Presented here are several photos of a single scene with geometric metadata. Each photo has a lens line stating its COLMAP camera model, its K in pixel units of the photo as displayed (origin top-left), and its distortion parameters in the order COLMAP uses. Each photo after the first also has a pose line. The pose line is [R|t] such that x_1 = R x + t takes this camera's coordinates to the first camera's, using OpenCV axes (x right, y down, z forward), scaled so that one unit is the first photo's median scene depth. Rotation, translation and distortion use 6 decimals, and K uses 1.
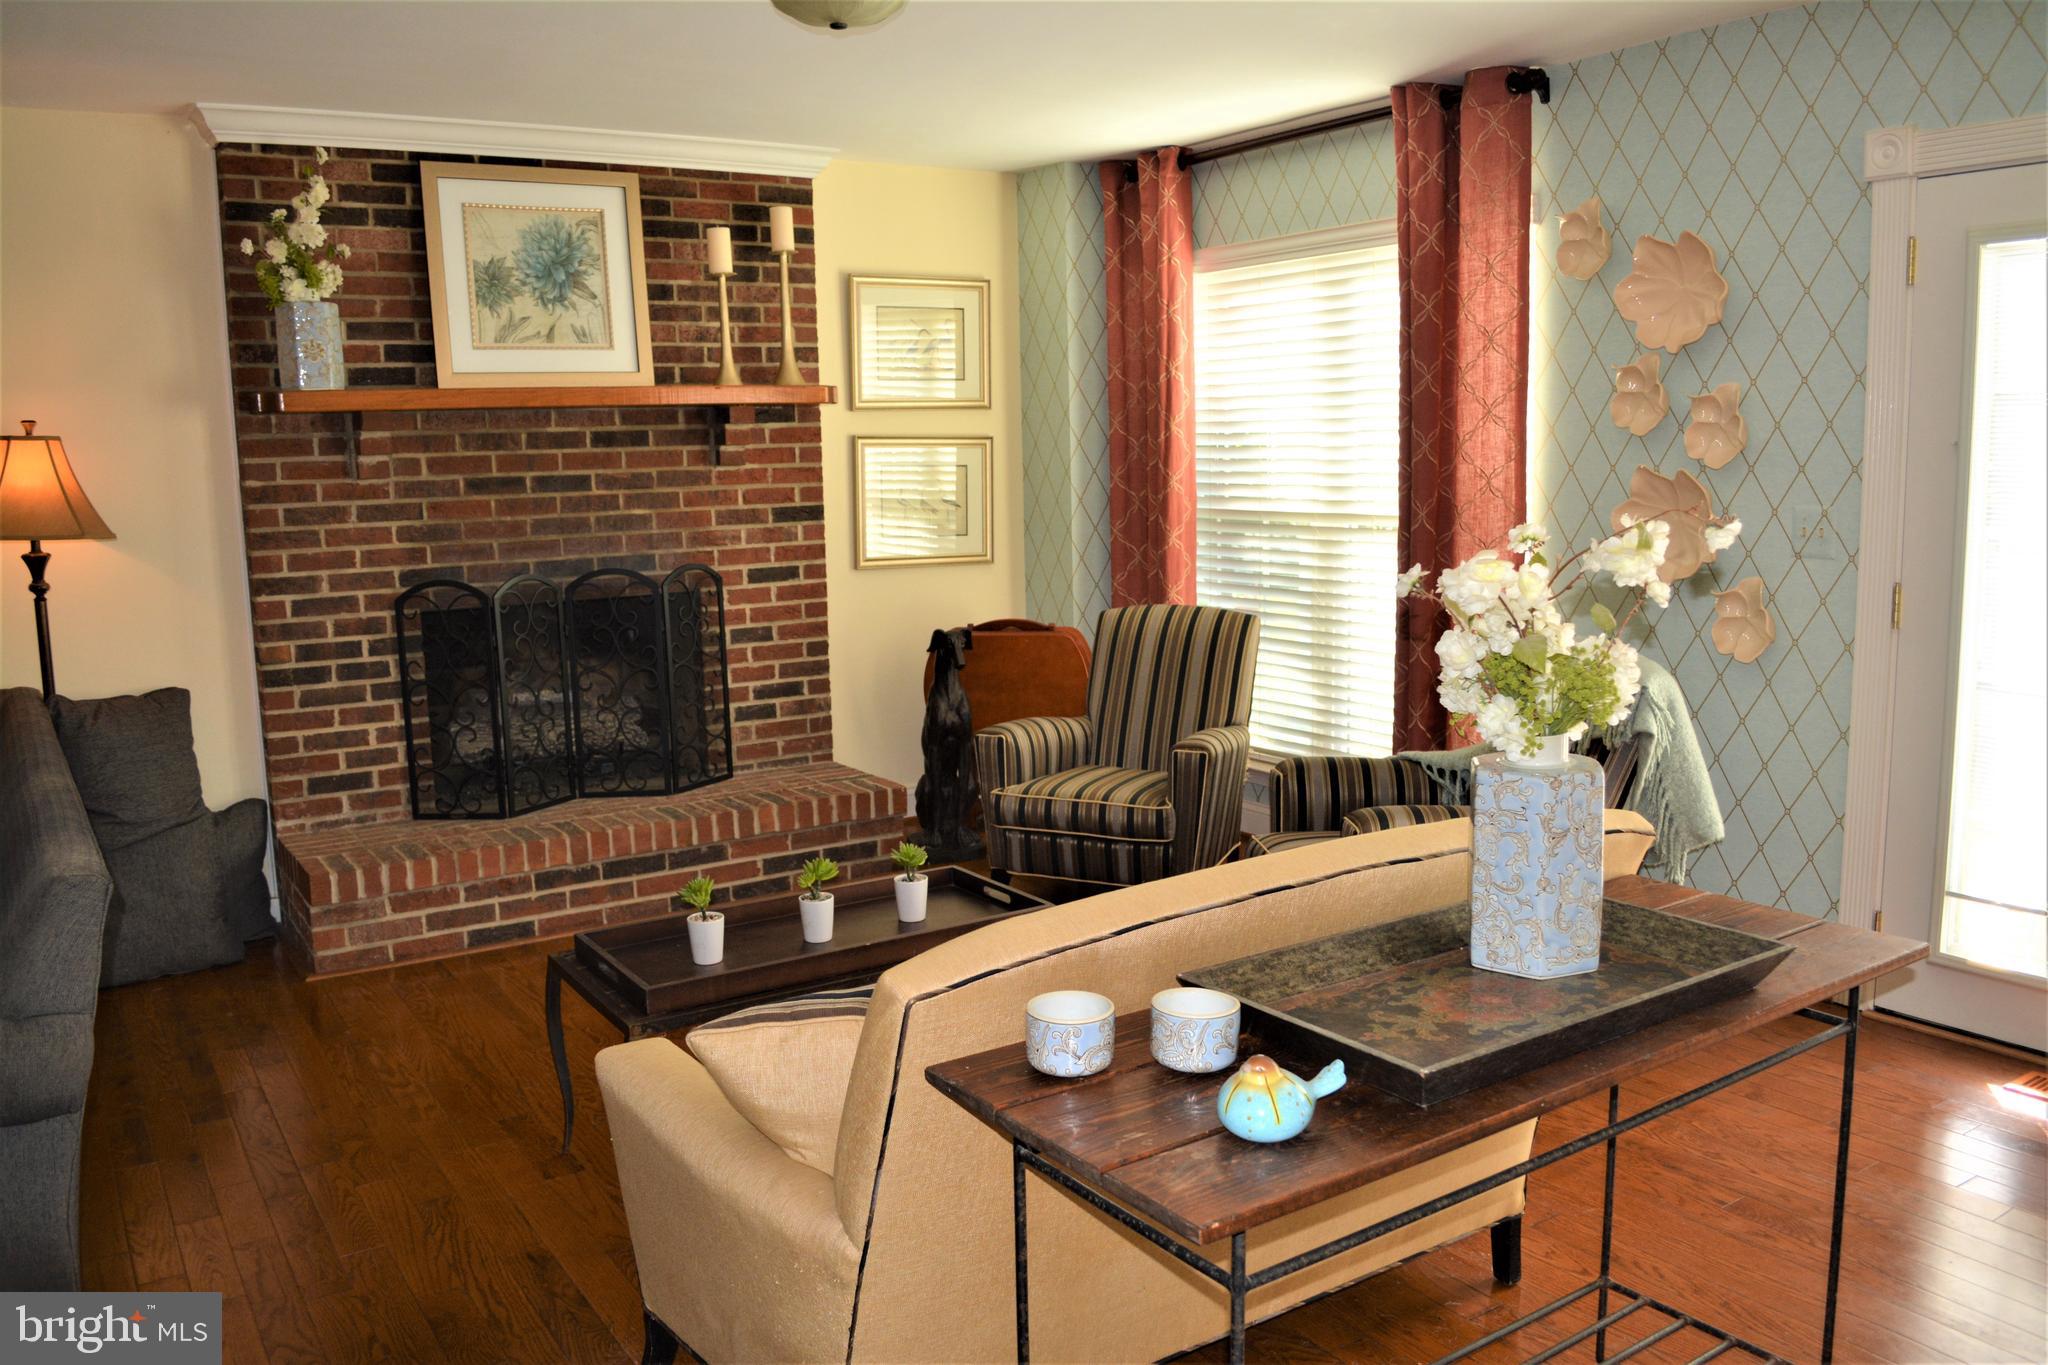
lens RADIAL K [[1602.7, 0, 1024.0], [0, 1602.7, 682.5], [0, 0, 1]] dist [-0.078785, 0.011616]
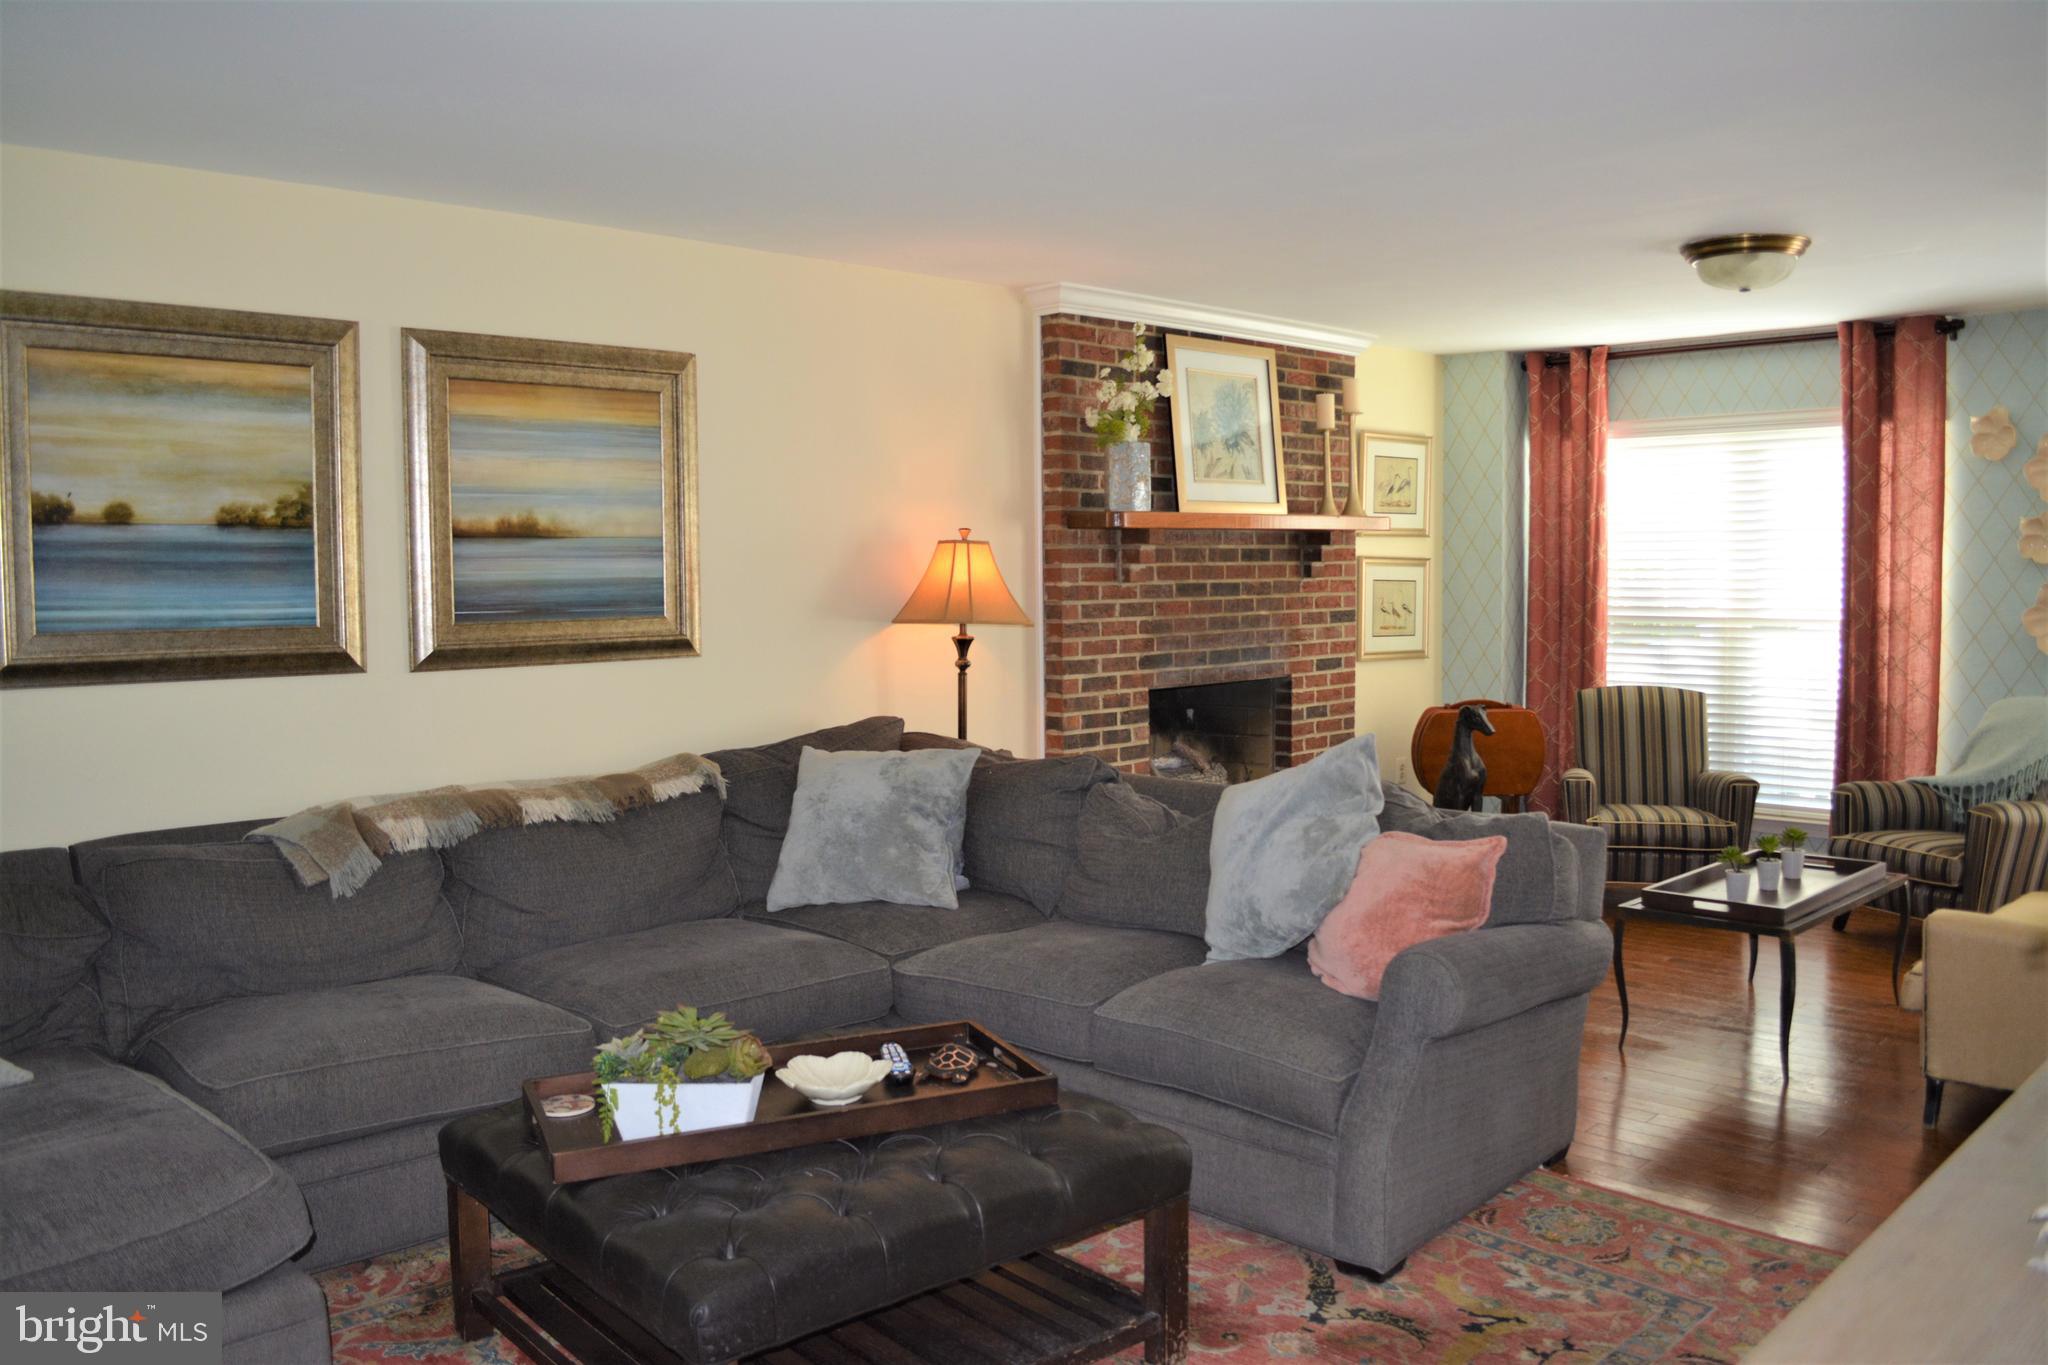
lens RADIAL K [[1602.7, 0, 1024.0], [0, 1602.7, 682.5], [0, 0, 1]] dist [-0.078785, 0.011616]
pose [[0.980292, -0.002858, 0.197532, -0.720208], [0.018236, 0.996935, -0.076075, 0.043286], [-0.196710, 0.078178, 0.977340, -0.207925]]
